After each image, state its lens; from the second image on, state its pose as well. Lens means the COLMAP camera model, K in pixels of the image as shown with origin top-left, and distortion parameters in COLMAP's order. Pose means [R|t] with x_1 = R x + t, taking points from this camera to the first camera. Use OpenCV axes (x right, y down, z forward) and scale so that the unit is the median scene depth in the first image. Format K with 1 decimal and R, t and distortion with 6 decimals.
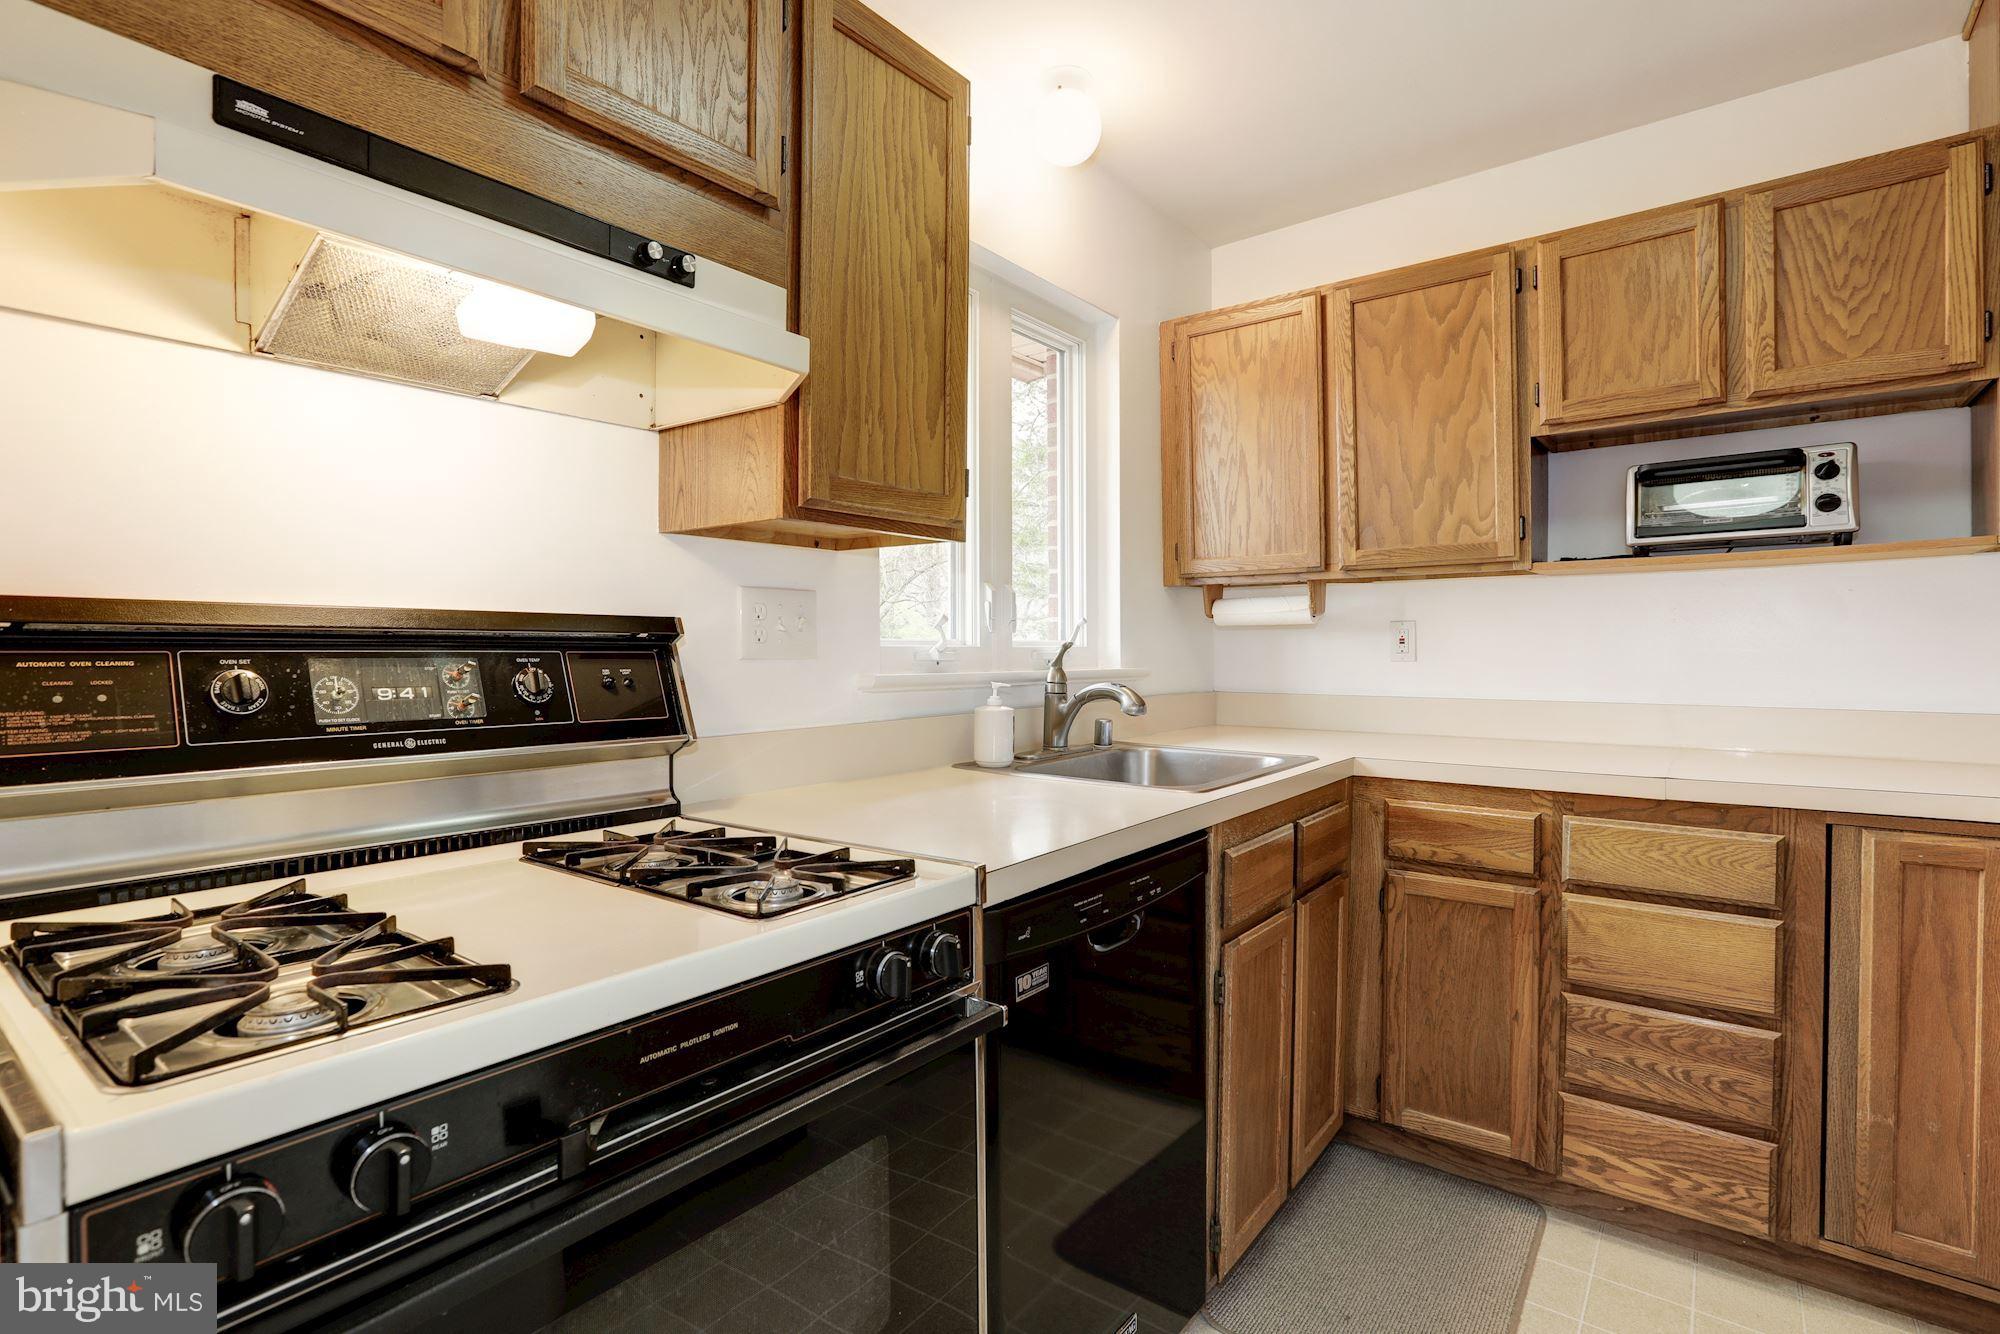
lens RADIAL K [[945.3, 0, 1025.3], [0, 945.3, 660.8], [0, 0, 1]] dist [-0.026482, 0.024921]
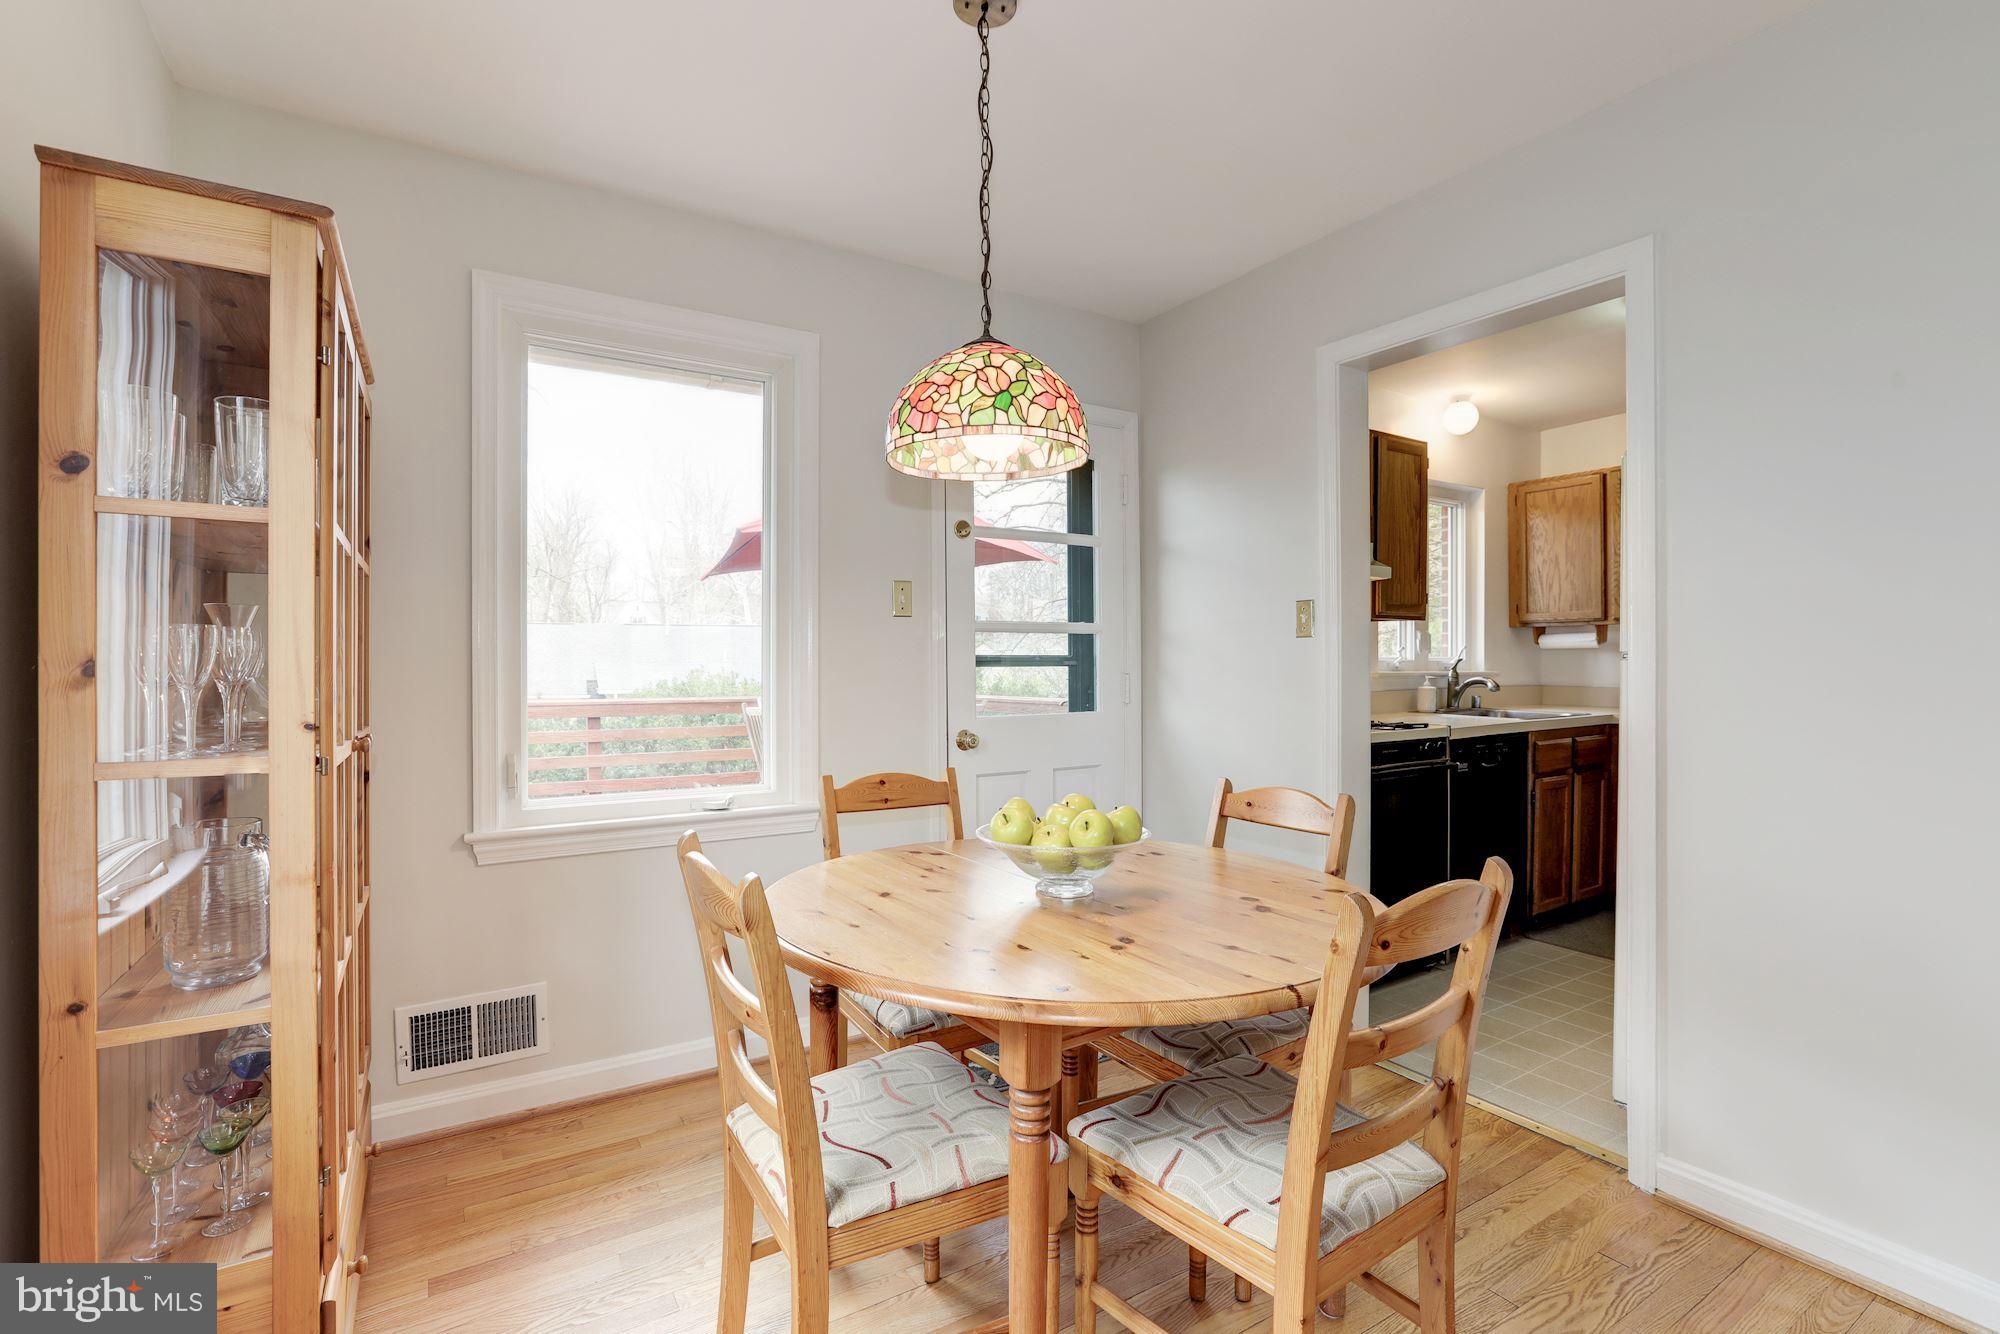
lens RADIAL K [[926.1, 0, 1043.4], [0, 926.1, 667.5], [0, 0, 1]] dist [-0.002608, 0.027730]
pose [[0.948832, 0.003537, -0.315763, -0.226833], [-0.004411, 0.999988, -0.002053, 0.011429], [0.315752, 0.003340, 0.948836, -1.575941]]
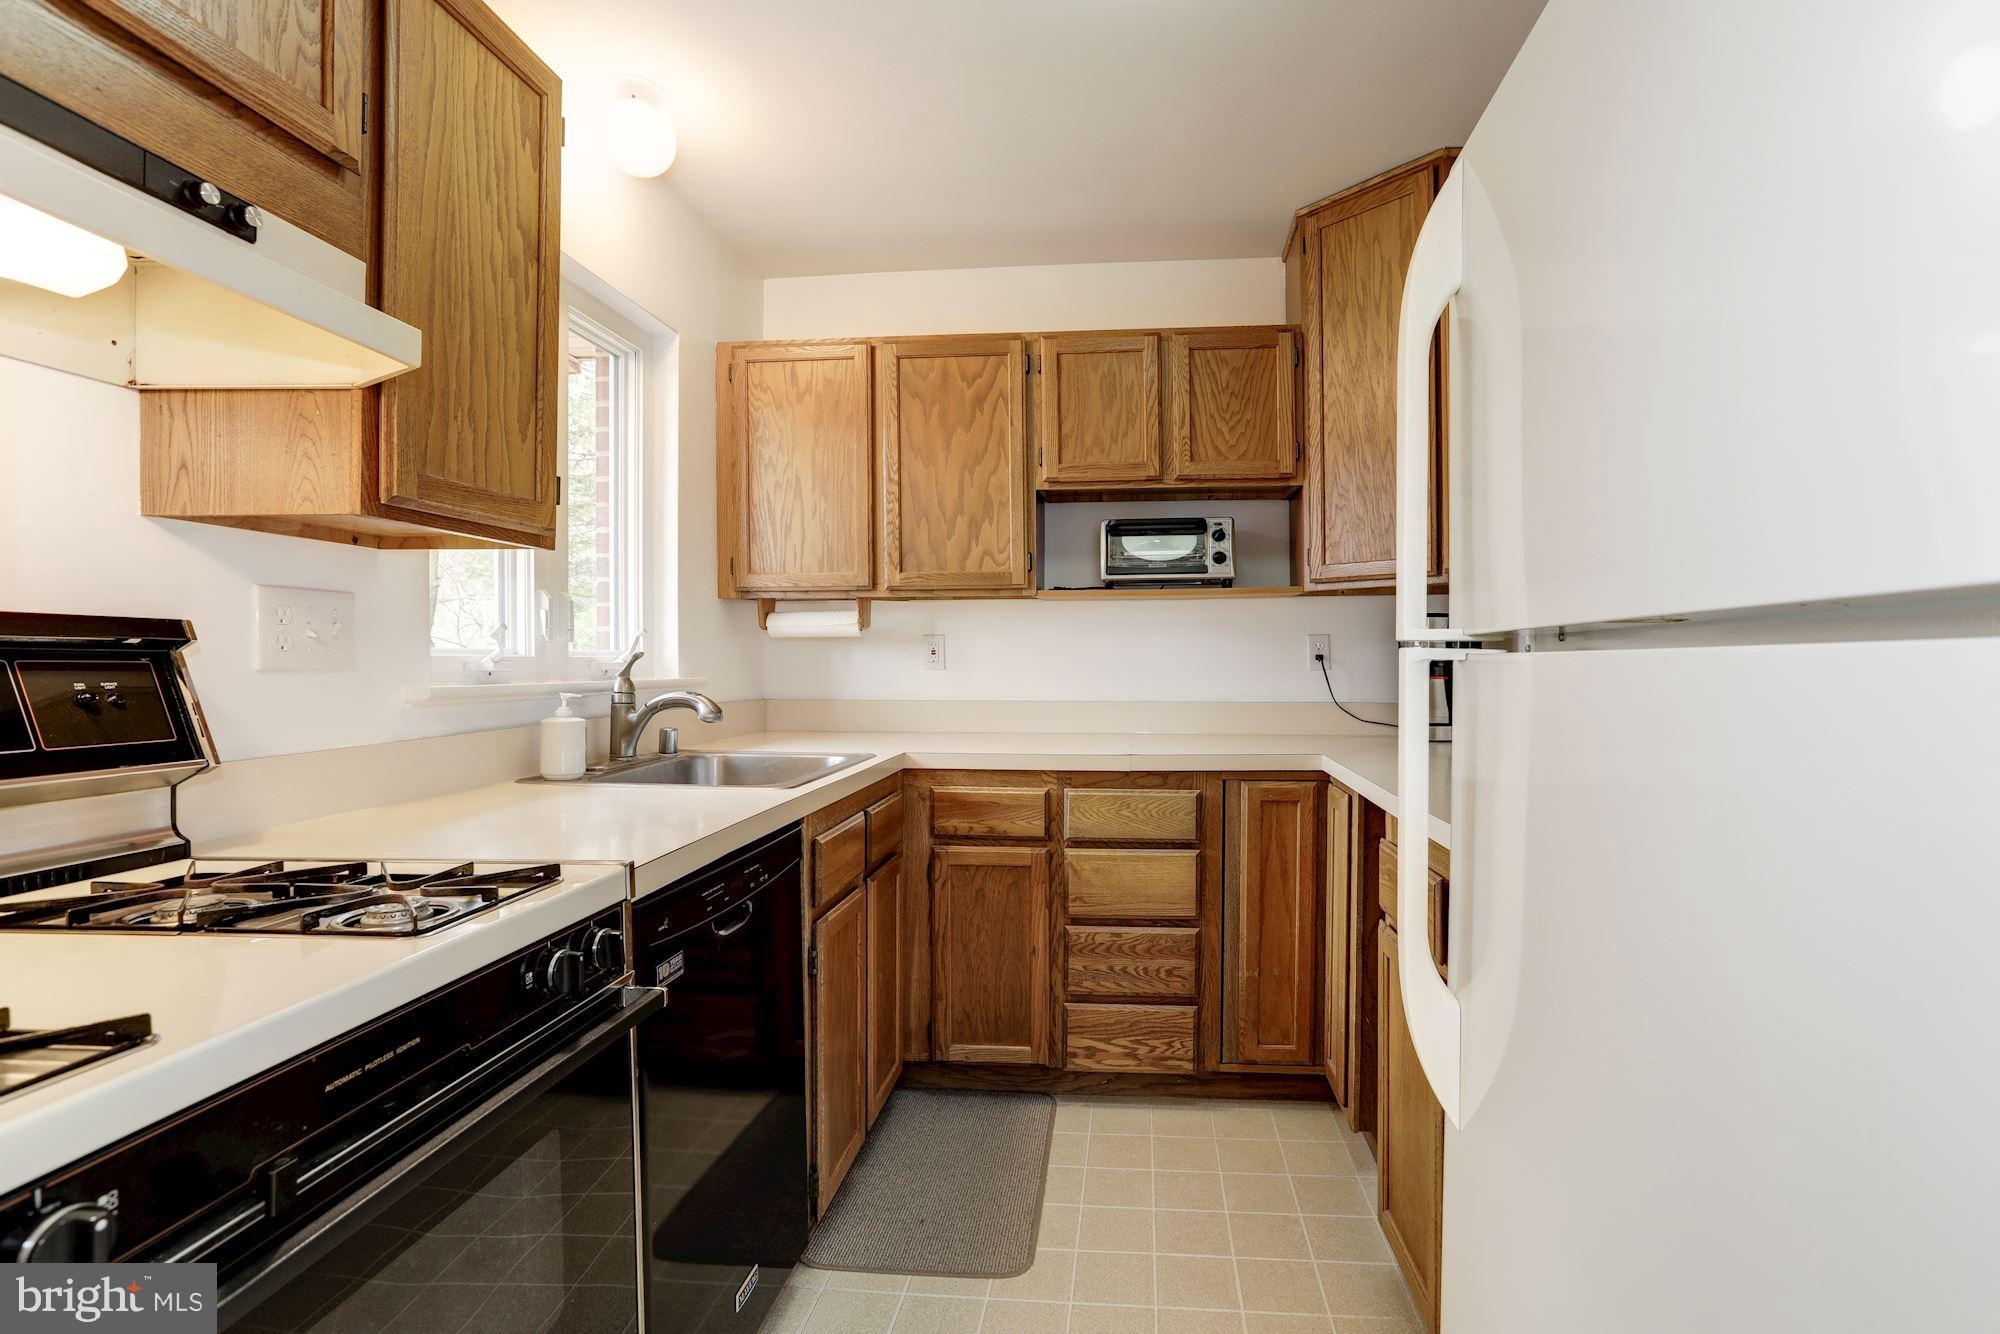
lens RADIAL K [[926.1, 0, 1043.4], [0, 926.1, 667.5], [0, 0, 1]] dist [-0.002608, 0.027730]
pose [[0.857828, -0.003353, 0.513926, -0.107908], [0.005265, 0.999984, -0.002265, 0.001432], [-0.513910, 0.004649, 0.857832, -0.077434]]
